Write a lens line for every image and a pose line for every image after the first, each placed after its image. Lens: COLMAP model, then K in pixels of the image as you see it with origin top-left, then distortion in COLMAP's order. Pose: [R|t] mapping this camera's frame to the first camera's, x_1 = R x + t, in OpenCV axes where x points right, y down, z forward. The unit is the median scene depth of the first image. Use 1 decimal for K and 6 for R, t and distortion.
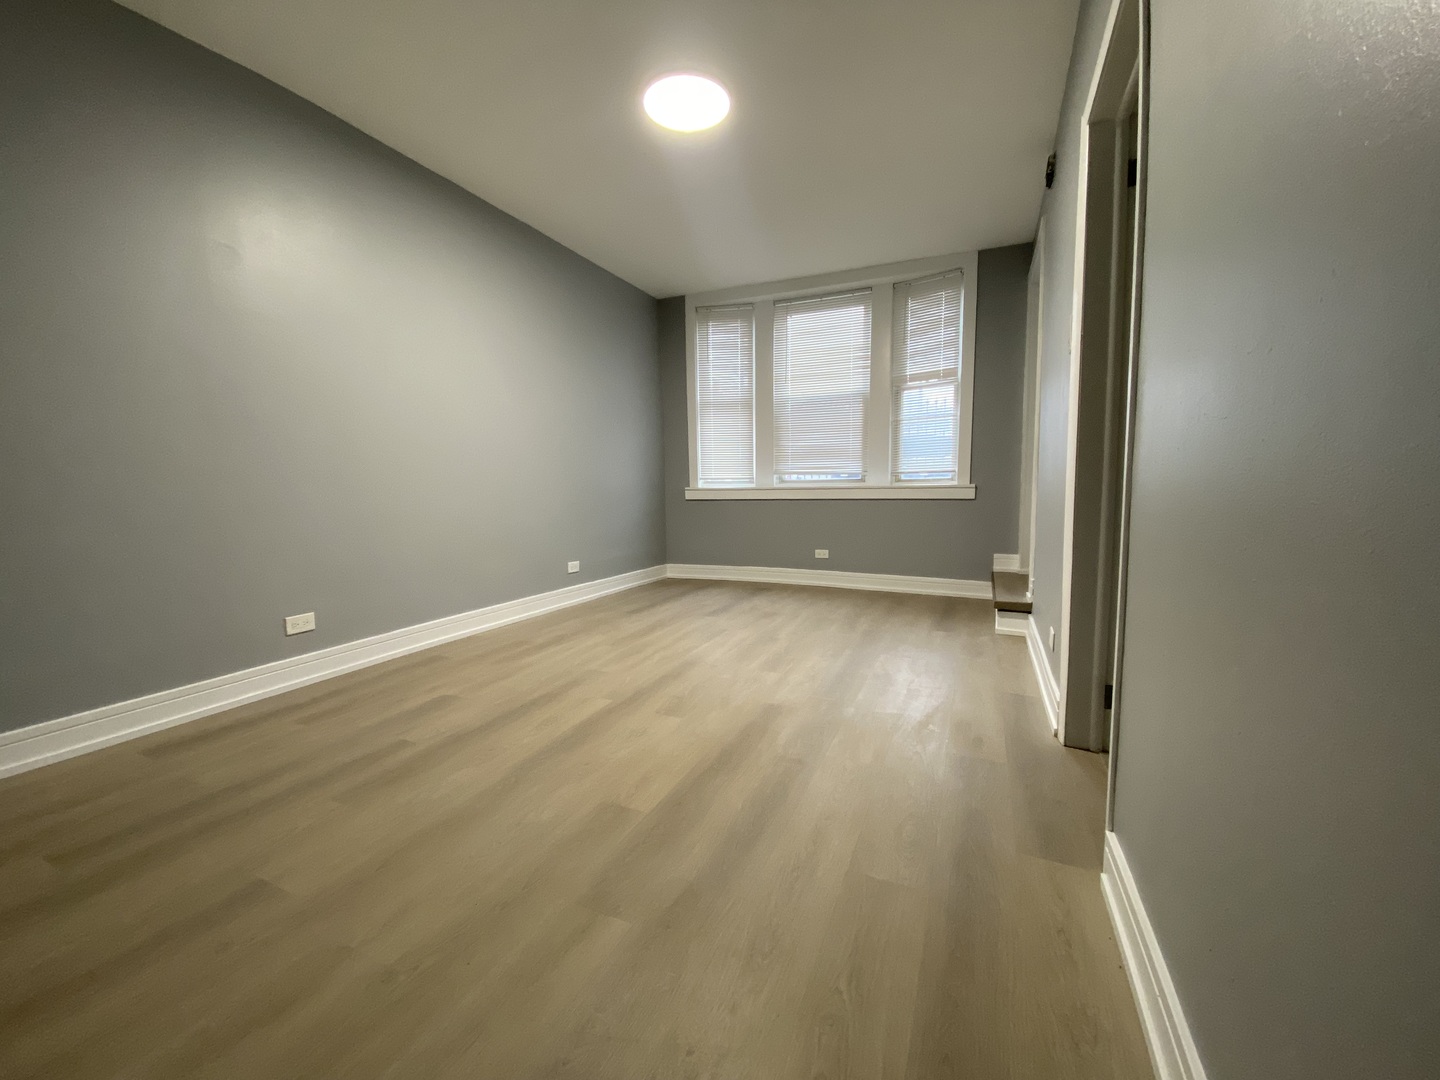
lens RADIAL K [[578.3, 0, 718.3], [0, 578.3, 544.9], [0, 0, 1]] dist [0.021551, -0.020765]
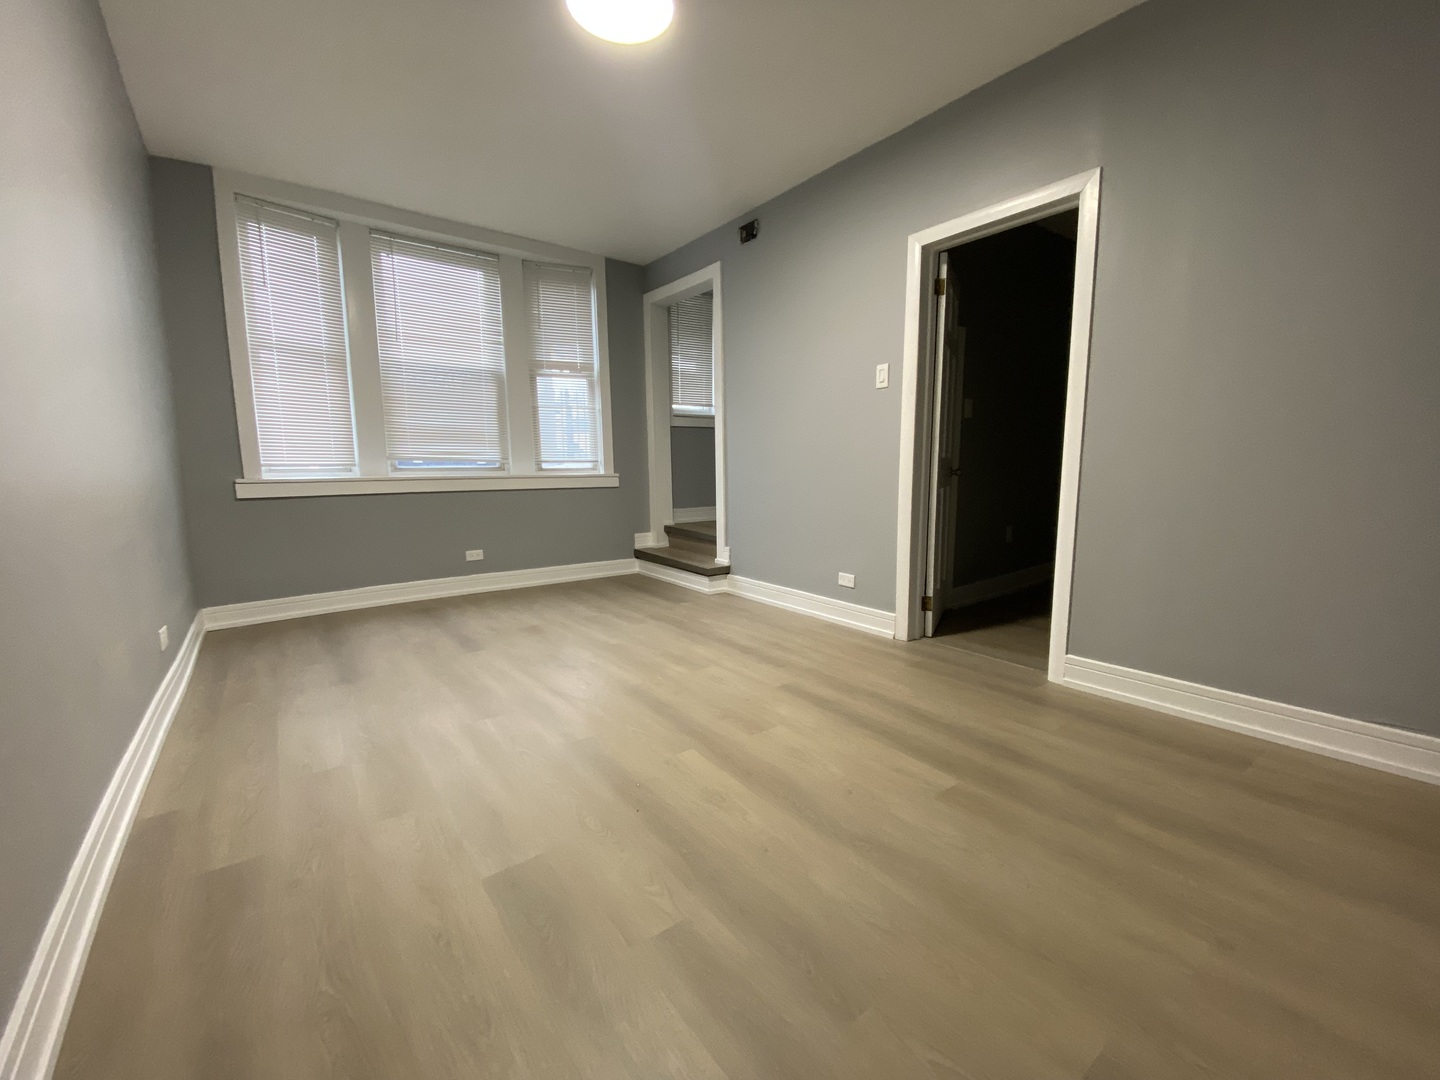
lens RADIAL K [[578.3, 0, 720.3], [0, 578.3, 542.6], [0, 0, 1]] dist [0.021551, -0.020765]
pose [[0.480937, -0.109323, 0.869913, -0.403148], [0.090683, 0.993077, 0.074666, -0.034668], [-0.872053, 0.042976, 0.487521, 0.273380]]
